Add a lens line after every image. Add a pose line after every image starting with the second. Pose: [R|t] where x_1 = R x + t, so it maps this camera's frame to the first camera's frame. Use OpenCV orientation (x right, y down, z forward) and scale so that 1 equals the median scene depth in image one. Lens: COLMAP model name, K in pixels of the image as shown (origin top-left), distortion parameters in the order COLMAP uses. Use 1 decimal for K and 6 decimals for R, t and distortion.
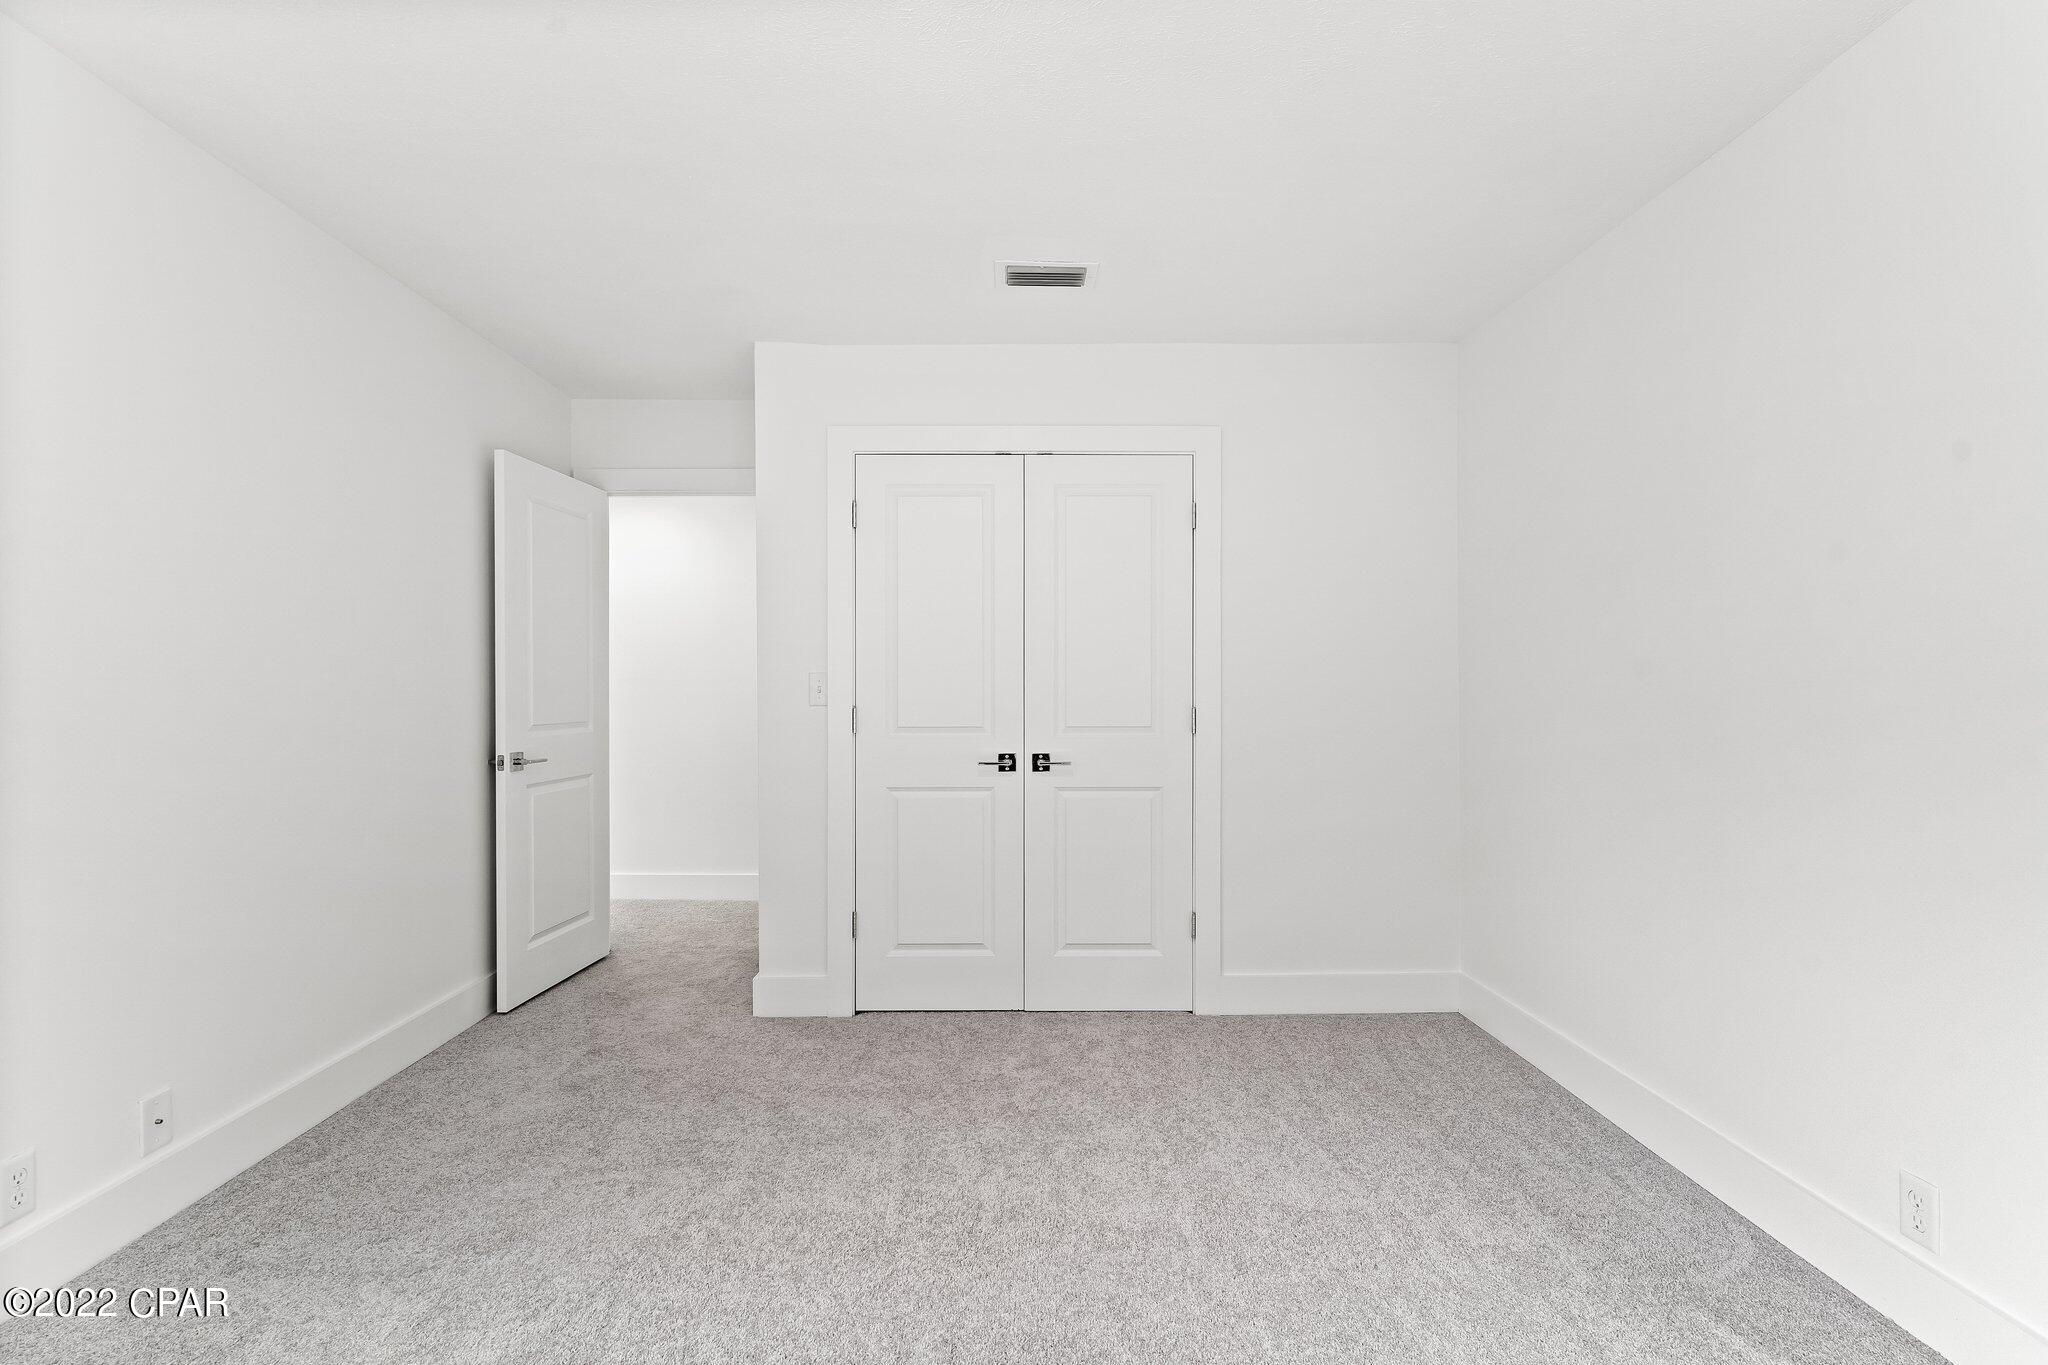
lens RADIAL K [[943.8, 0, 1026.5], [0, 943.8, 681.2], [0, 0, 1]] dist [0.002774, 0.000054]
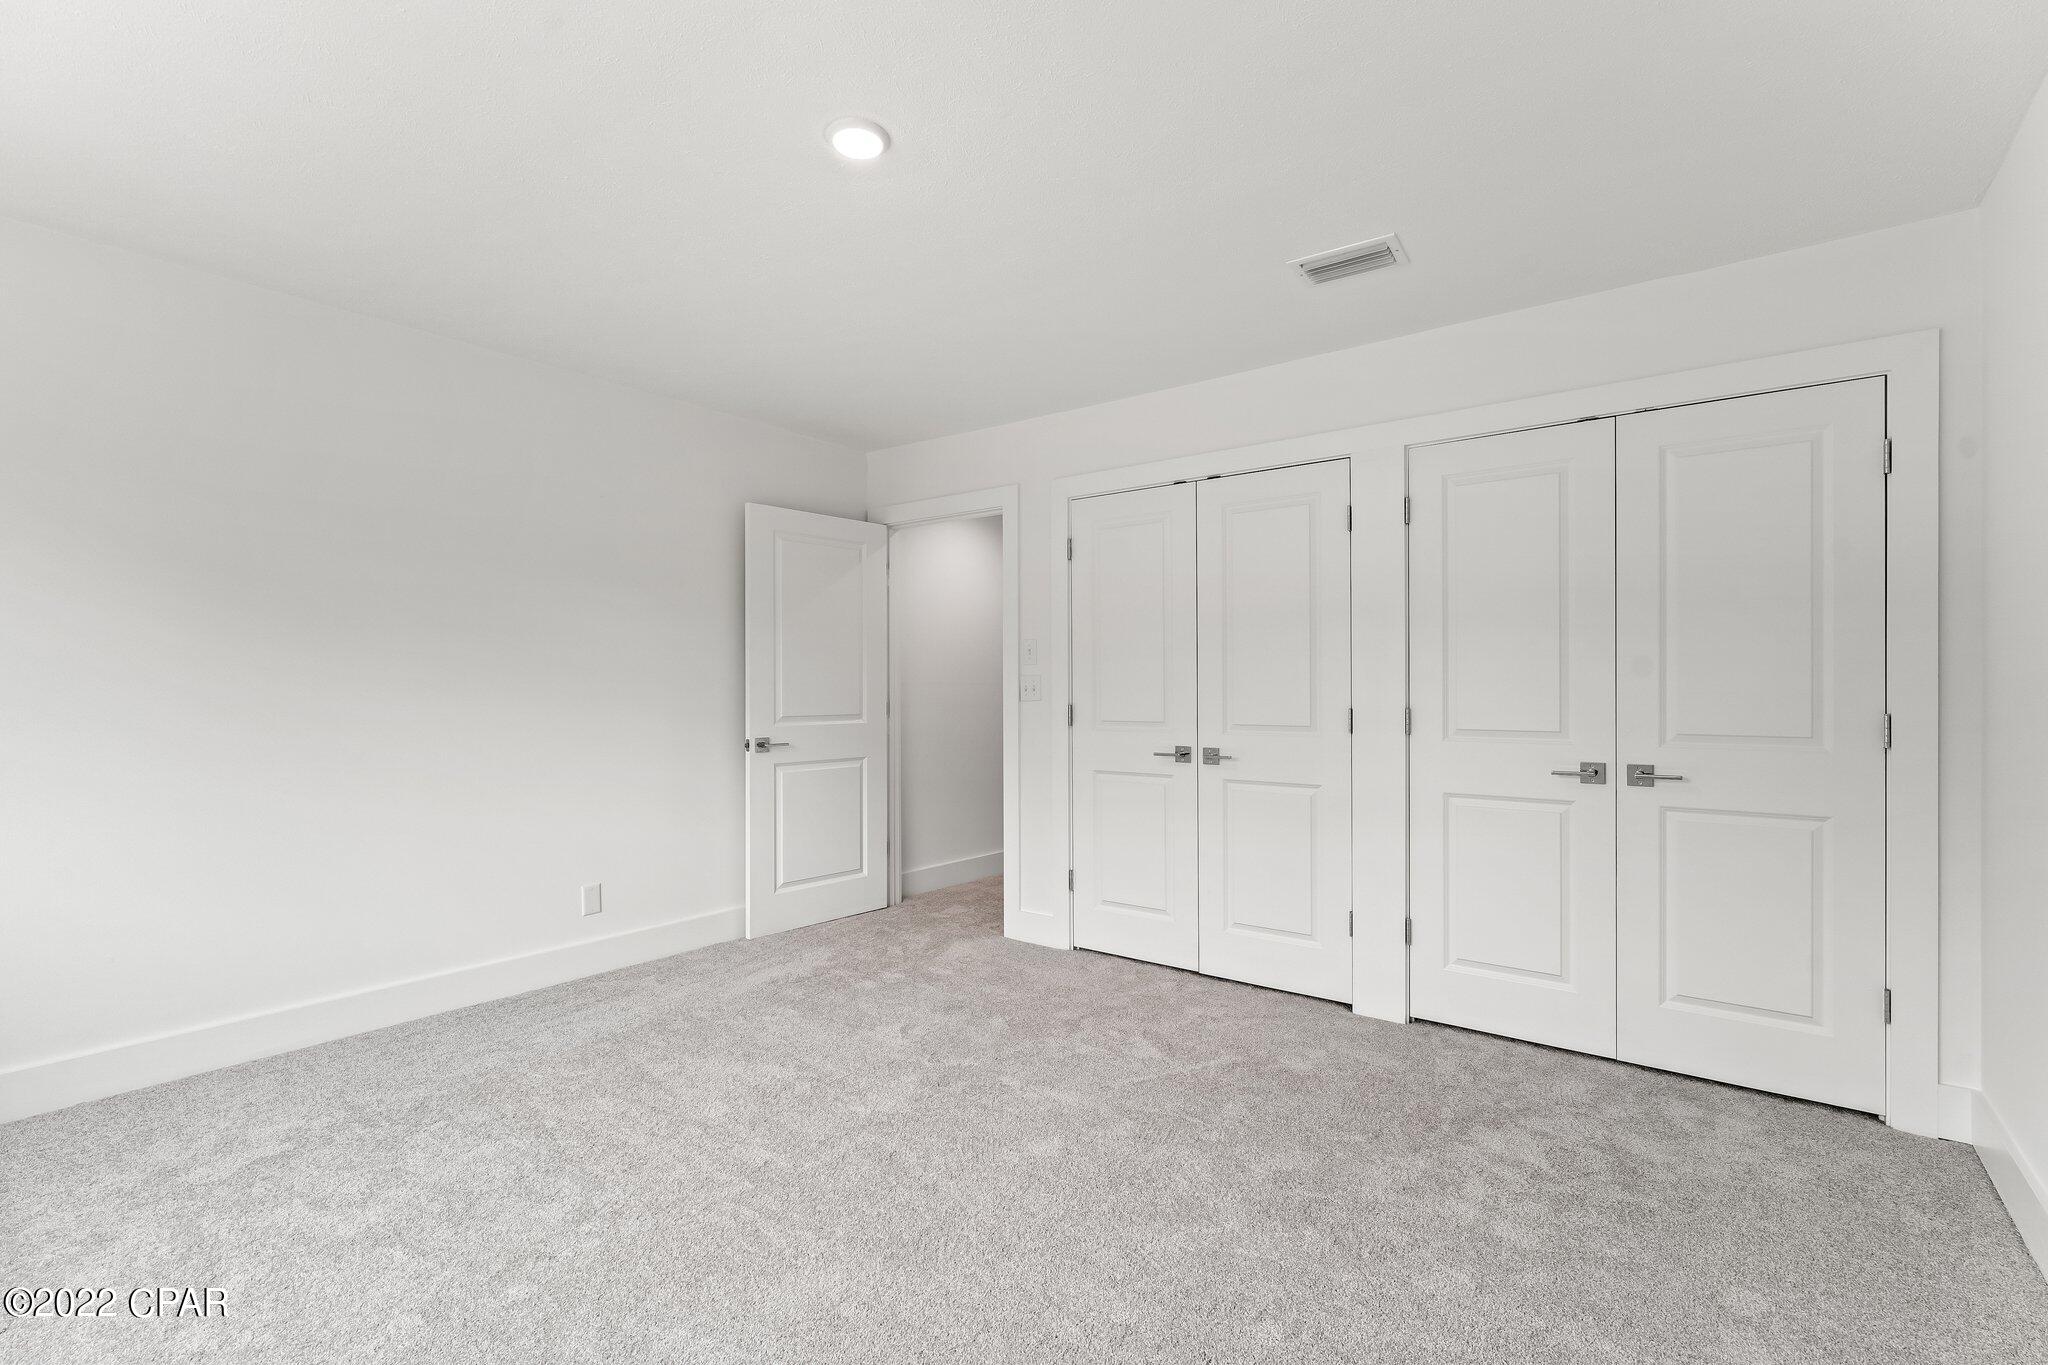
lens RADIAL K [[922.9, 0, 1020.5], [0, 922.9, 692.0], [0, 0, 1]] dist [0.004869, 0.000347]
pose [[0.784859, -0.002213, -0.619670, 0.508411], [0.008542, 0.999937, 0.007247, 0.001069], [0.619615, -0.010981, 0.784829, 0.007731]]
